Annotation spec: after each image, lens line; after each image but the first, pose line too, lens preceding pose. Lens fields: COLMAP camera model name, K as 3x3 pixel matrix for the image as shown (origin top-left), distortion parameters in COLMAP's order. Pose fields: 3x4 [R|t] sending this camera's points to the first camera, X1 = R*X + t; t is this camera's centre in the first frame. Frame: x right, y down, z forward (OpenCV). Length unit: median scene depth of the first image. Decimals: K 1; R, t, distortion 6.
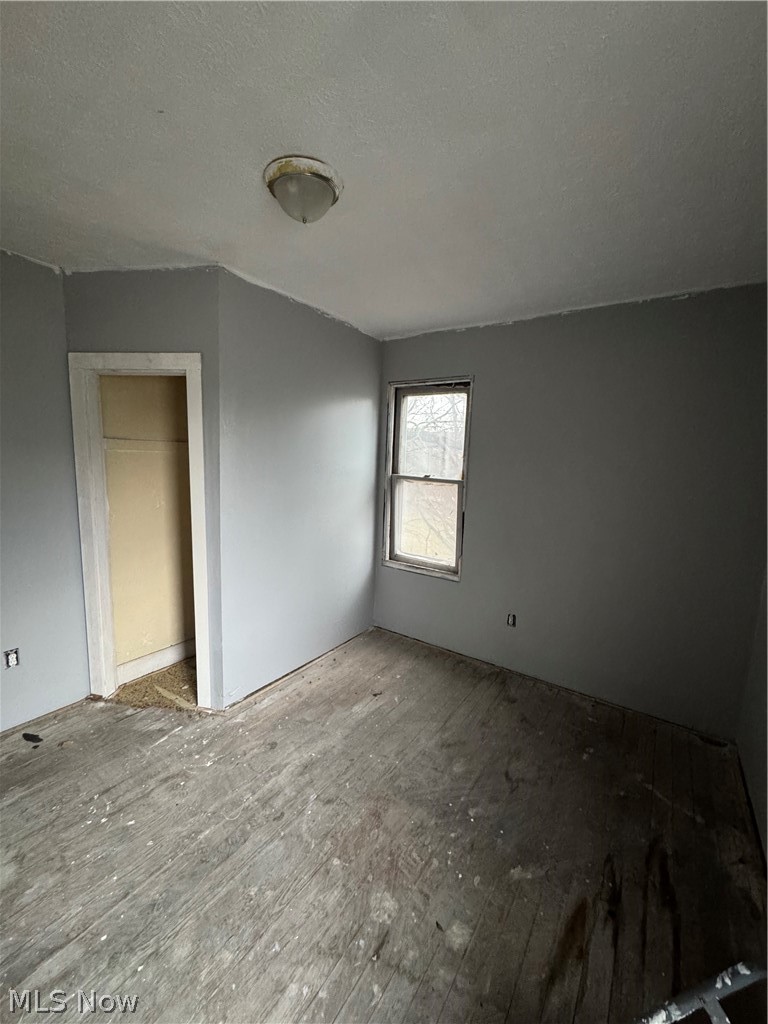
lens RADIAL K [[409.3, 0, 384.0], [0, 409.3, 510.4], [0, 0, 1]] dist [-0.004451, 0.000450]
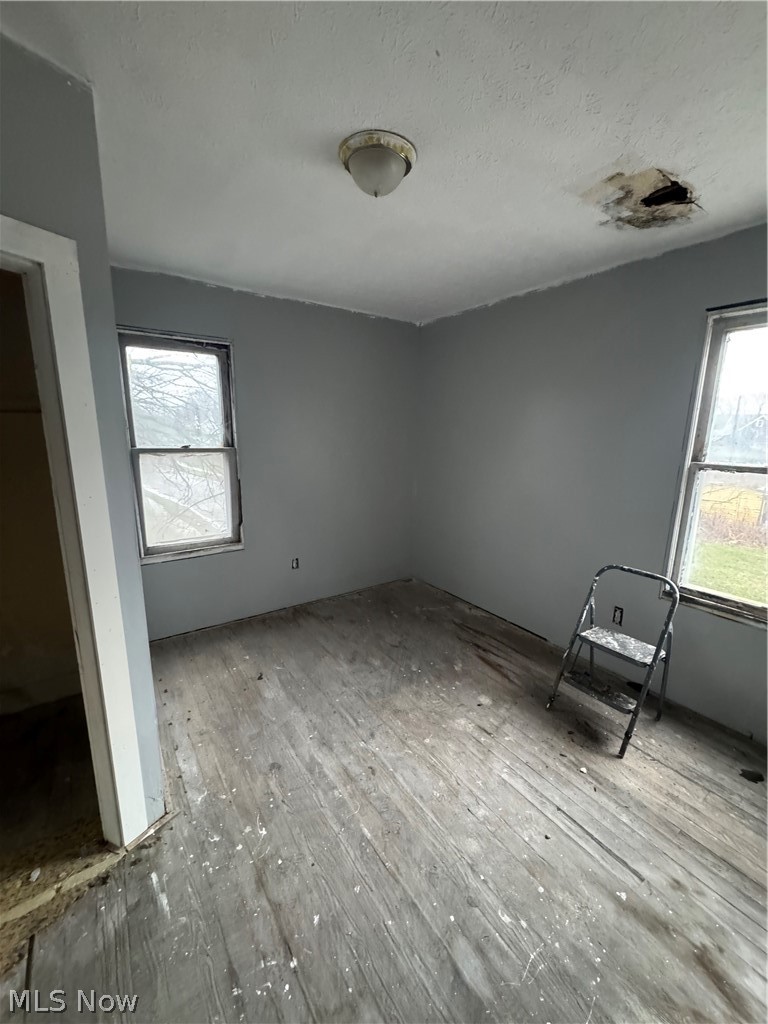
lens RADIAL K [[409.3, 0, 385.2], [0, 409.3, 510.8], [0, 0, 1]] dist [-0.004451, 0.000450]
pose [[0.348773, -0.216593, 0.911836, -0.971935], [0.128095, 0.974815, 0.182557, -0.093254], [-0.928412, 0.053131, 0.367734, 0.488766]]
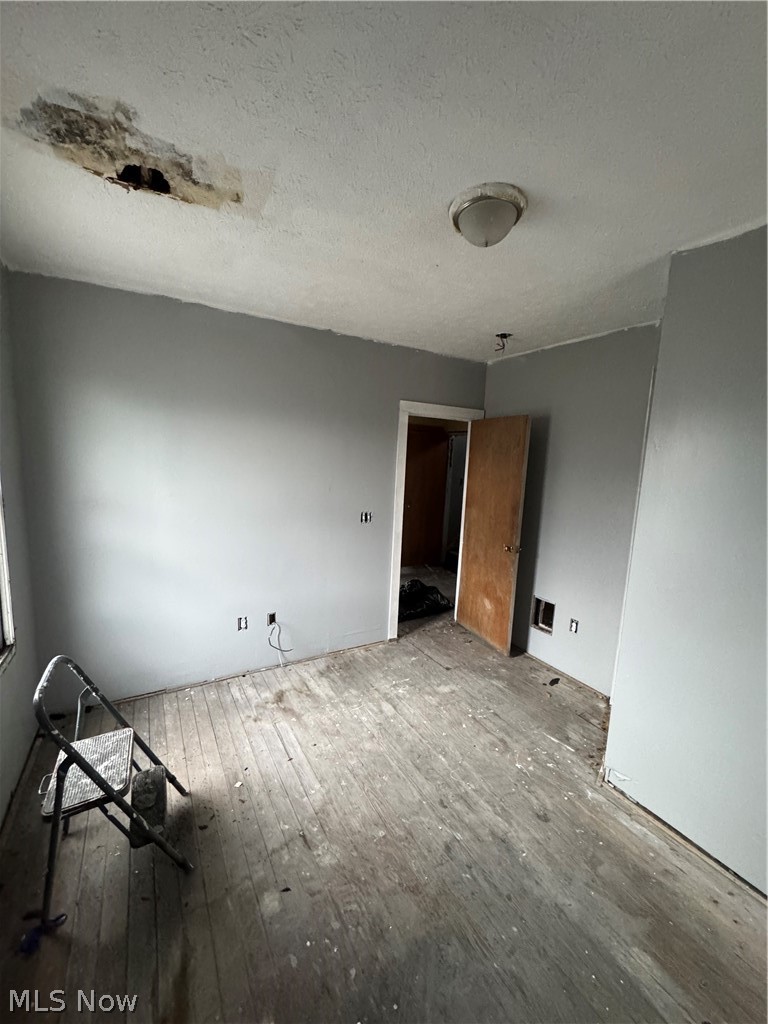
lens RADIAL K [[409.3, 0, 385.4], [0, 409.3, 507.5], [0, 0, 1]] dist [-0.004451, 0.000450]
pose [[-0.419371, 0.057984, -0.905961, 0.671298], [-0.182797, 0.972124, 0.146835, -0.130458], [0.889221, 0.227185, -0.397081, 1.010517]]
